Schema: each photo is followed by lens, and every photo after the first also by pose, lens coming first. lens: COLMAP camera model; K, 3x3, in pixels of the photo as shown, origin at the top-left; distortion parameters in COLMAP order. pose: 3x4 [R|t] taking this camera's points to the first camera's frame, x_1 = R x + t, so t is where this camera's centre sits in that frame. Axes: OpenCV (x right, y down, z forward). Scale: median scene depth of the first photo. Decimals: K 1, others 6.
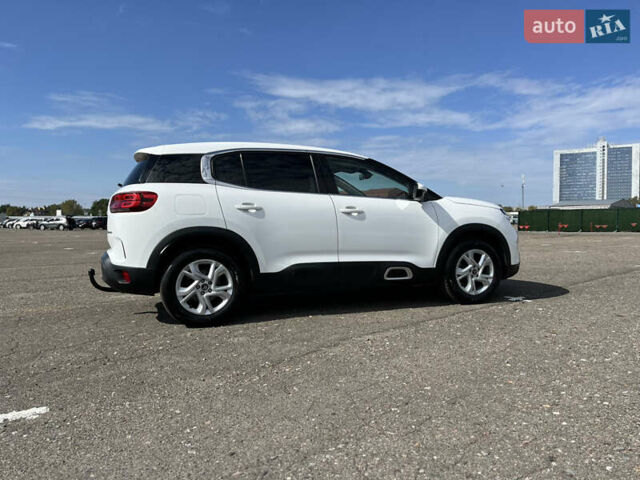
lens RADIAL K [[504.2, 0, 313.4], [0, 504.2, 241.2], [0, 0, 1]] dist [0.040069, -0.042216]
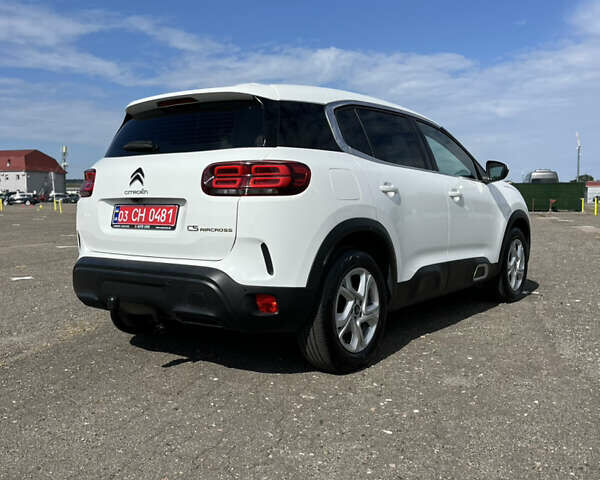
lens RADIAL K [[626.4, 0, 297.5], [0, 626.4, 241.0], [0, 0, 1]] dist [0.065420, 0.000000]
pose [[0.830309, -0.031661, 0.556403, -0.596438], [0.015575, 0.999313, 0.033622, -0.022422], [-0.557086, -0.019250, 0.830232, 0.298790]]
